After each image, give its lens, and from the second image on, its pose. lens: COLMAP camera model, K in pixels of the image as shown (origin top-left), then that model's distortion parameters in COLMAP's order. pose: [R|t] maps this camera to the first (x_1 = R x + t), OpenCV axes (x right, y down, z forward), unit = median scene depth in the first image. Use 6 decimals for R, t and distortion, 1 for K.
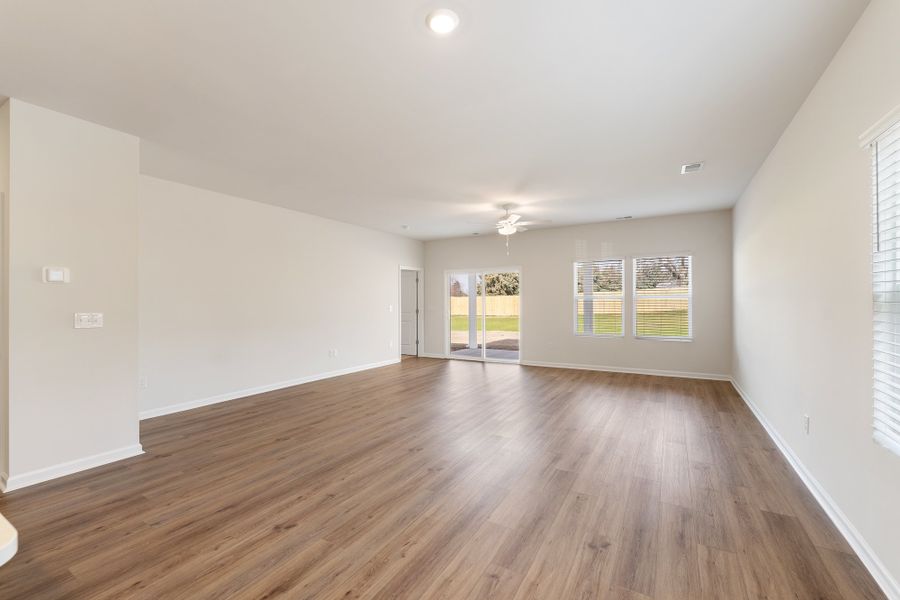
lens RADIAL K [[367.5, 0, 455.4], [0, 367.5, 301.6], [0, 0, 1]] dist [0.001996, 0.000187]
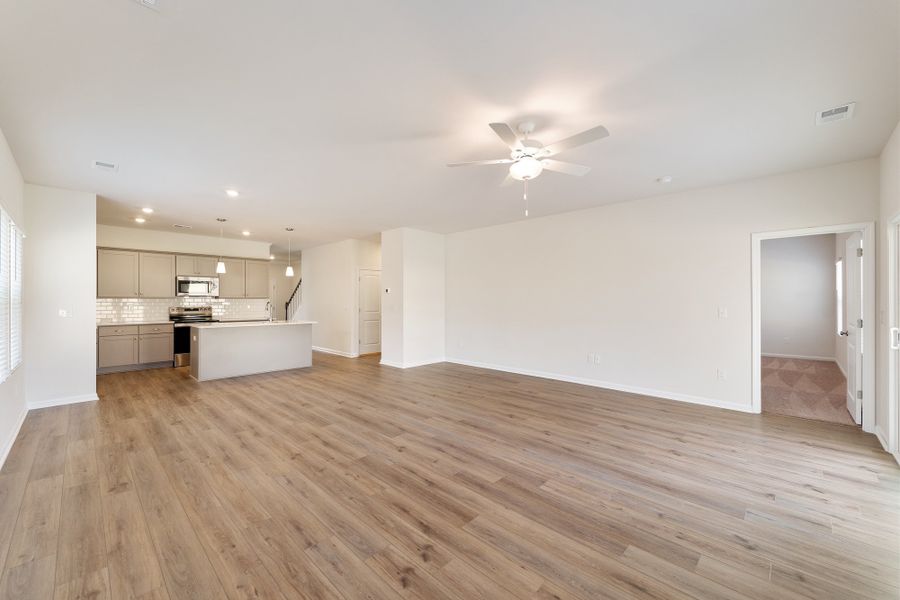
lens RADIAL K [[367.5, 0, 455.4], [0, 367.5, 301.6], [0, 0, 1]] dist [0.001996, 0.000187]
pose [[-0.233180, 0.005154, -0.972420, 0.955793], [0.000259, 0.999986, 0.005238, -0.005033], [0.972434, 0.000970, -0.233178, 1.419552]]
